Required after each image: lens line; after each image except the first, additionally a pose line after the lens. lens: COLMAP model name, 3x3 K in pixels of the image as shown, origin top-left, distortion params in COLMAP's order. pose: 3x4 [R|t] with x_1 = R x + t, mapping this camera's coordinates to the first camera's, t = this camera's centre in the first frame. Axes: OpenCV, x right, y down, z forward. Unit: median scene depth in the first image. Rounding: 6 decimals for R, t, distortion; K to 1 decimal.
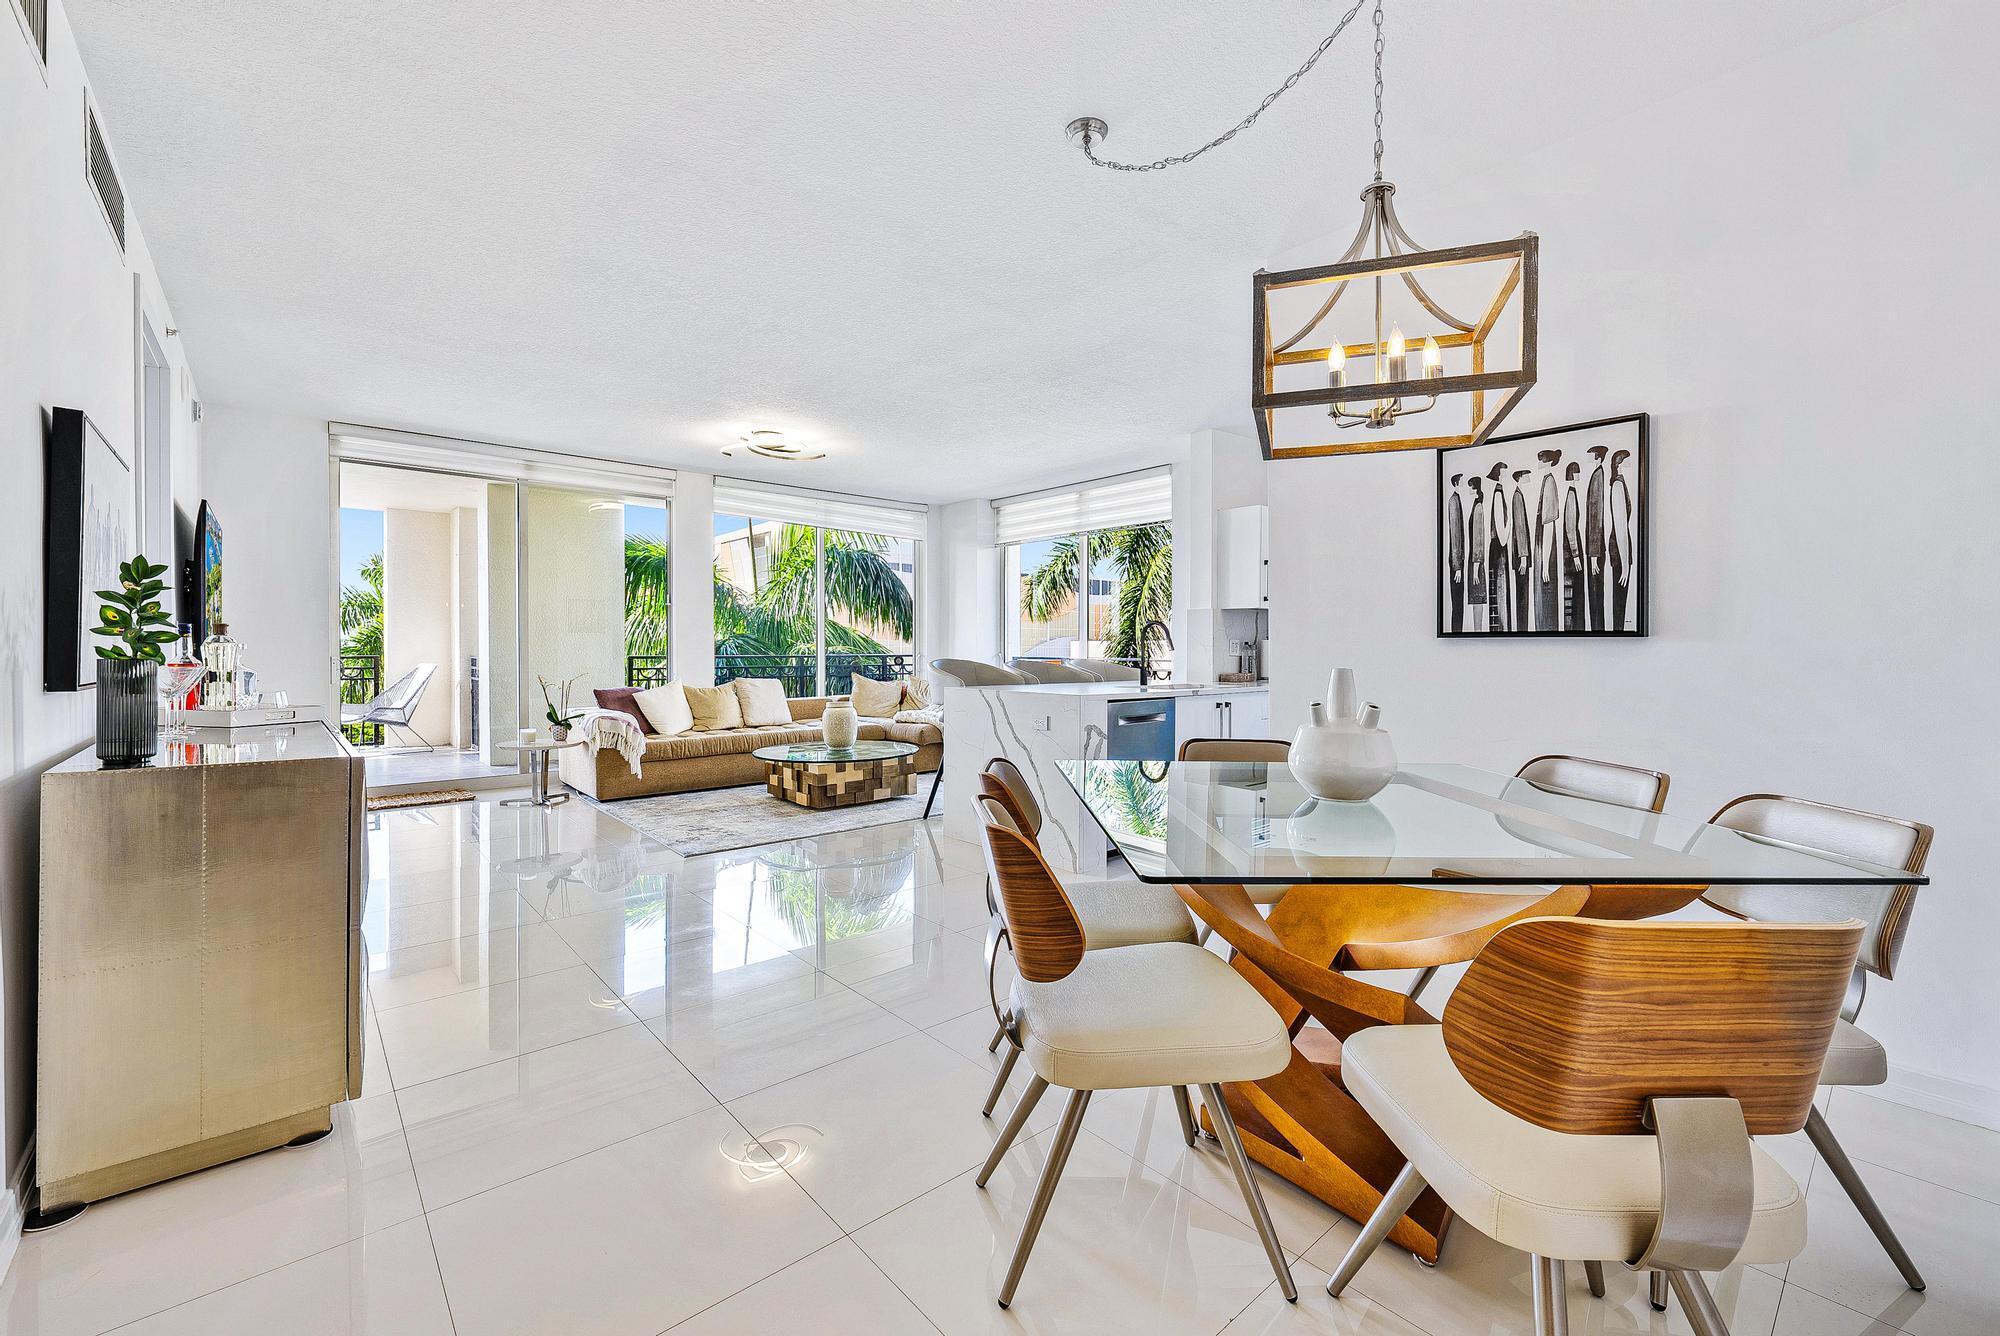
lens RADIAL K [[834.1, 0, 1014.5], [0, 834.1, 657.4], [0, 0, 1]] dist [0.000993, -0.000560]
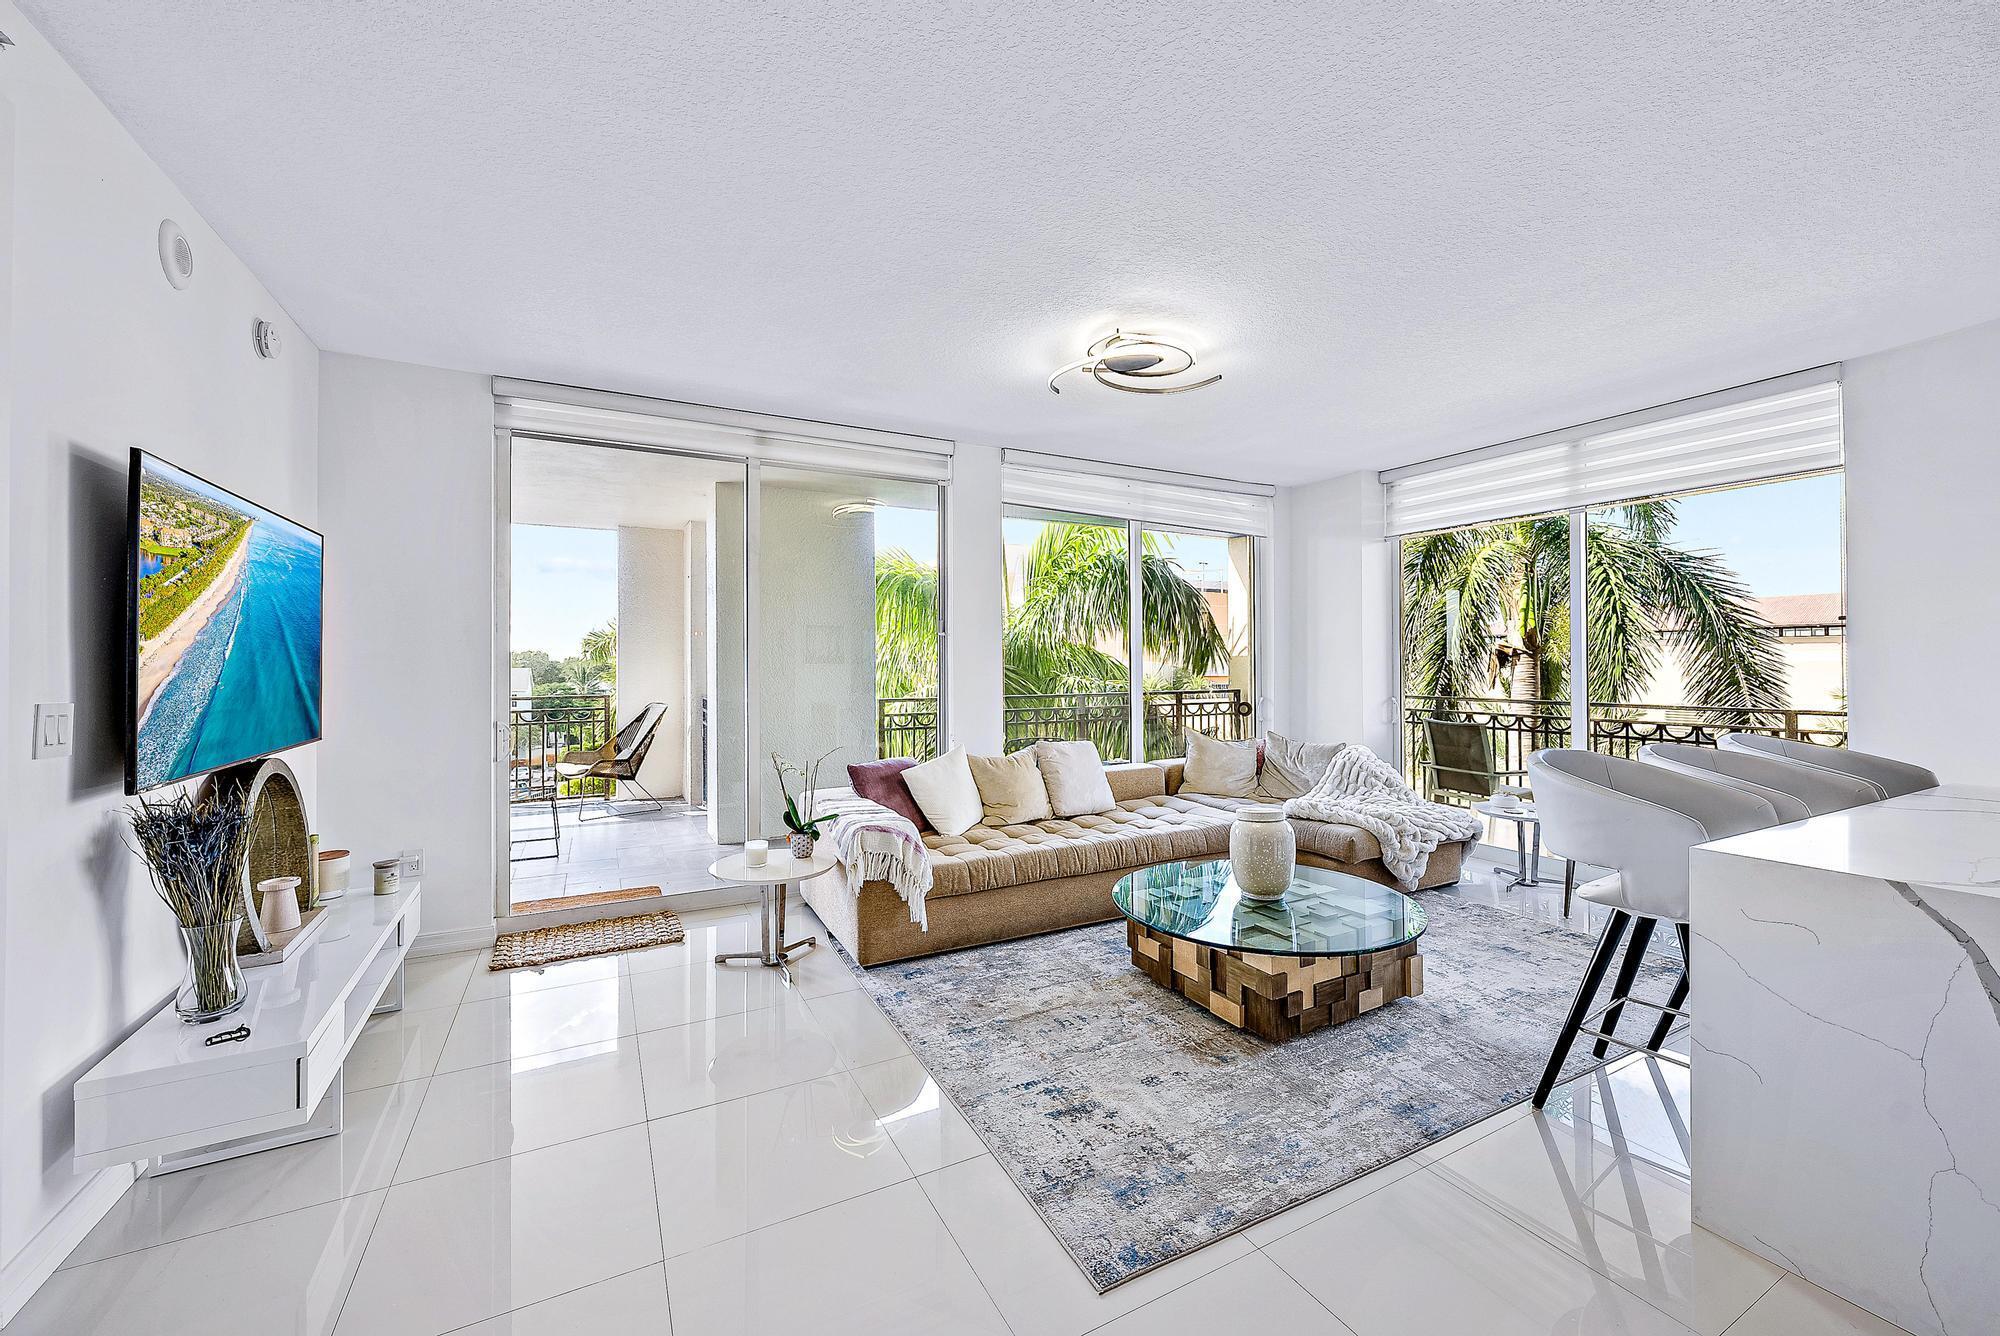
lens RADIAL K [[771.4, 0, 1005.6], [0, 771.4, 656.2], [0, 0, 1]] dist [-0.001545, -0.000407]
pose [[0.973413, -0.005899, -0.228983, -0.237829], [0.001665, 0.999824, -0.018677, -0.036635], [0.229053, 0.017799, 0.973251, 0.423861]]
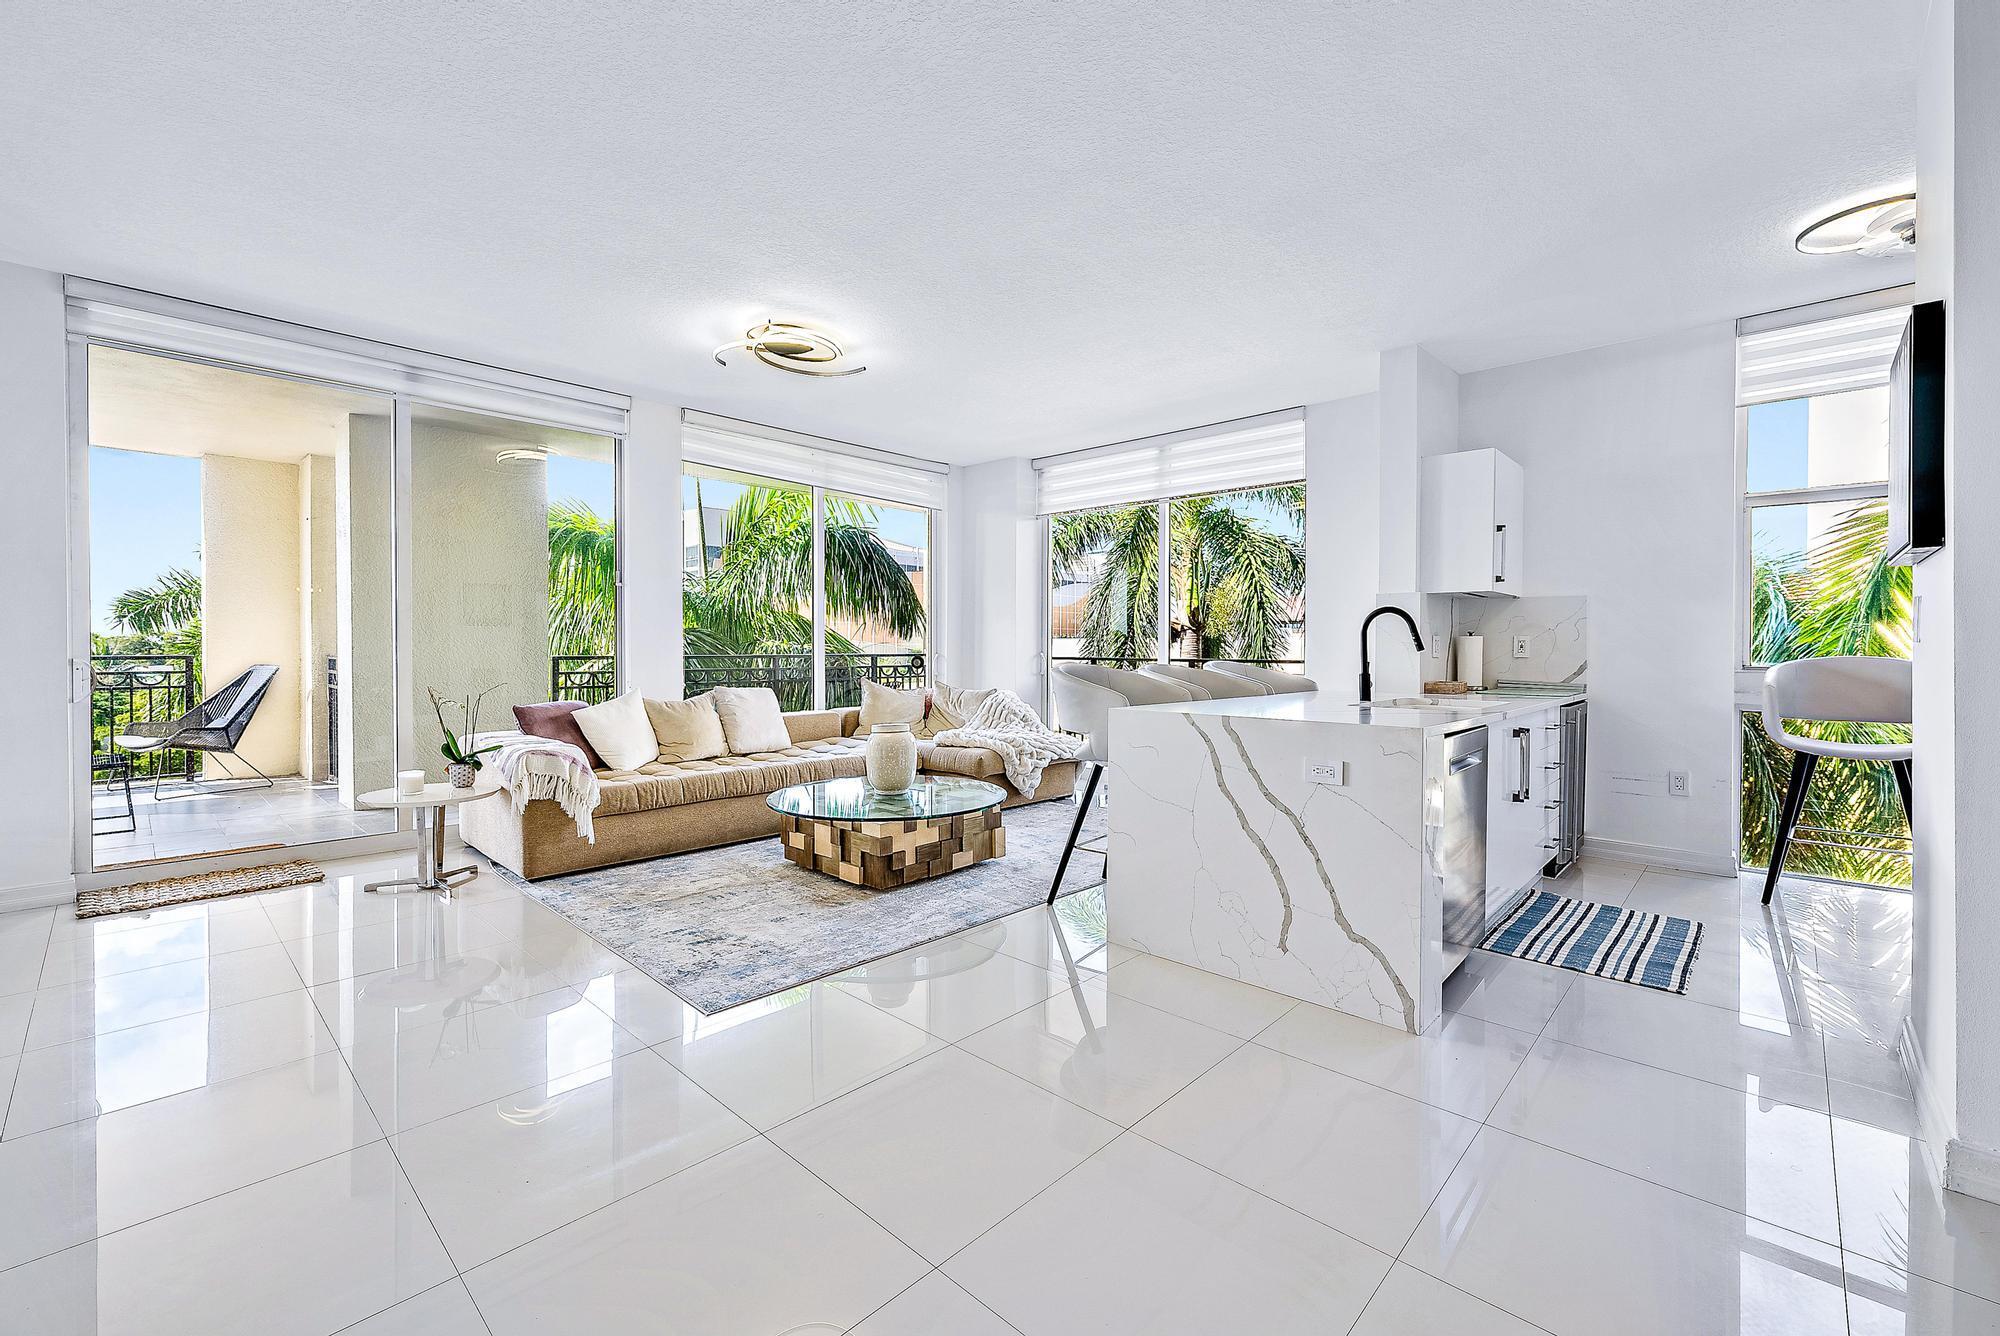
lens RADIAL K [[834.1, 0, 1008.3], [0, 834.1, 656.6], [0, 0, 1]] dist [0.000993, -0.000560]
pose [[0.995444, 0.000777, 0.095350, -0.165392], [-0.000872, 0.999999, 0.000955, -0.003049], [-0.095349, -0.001033, 0.995443, 0.280540]]
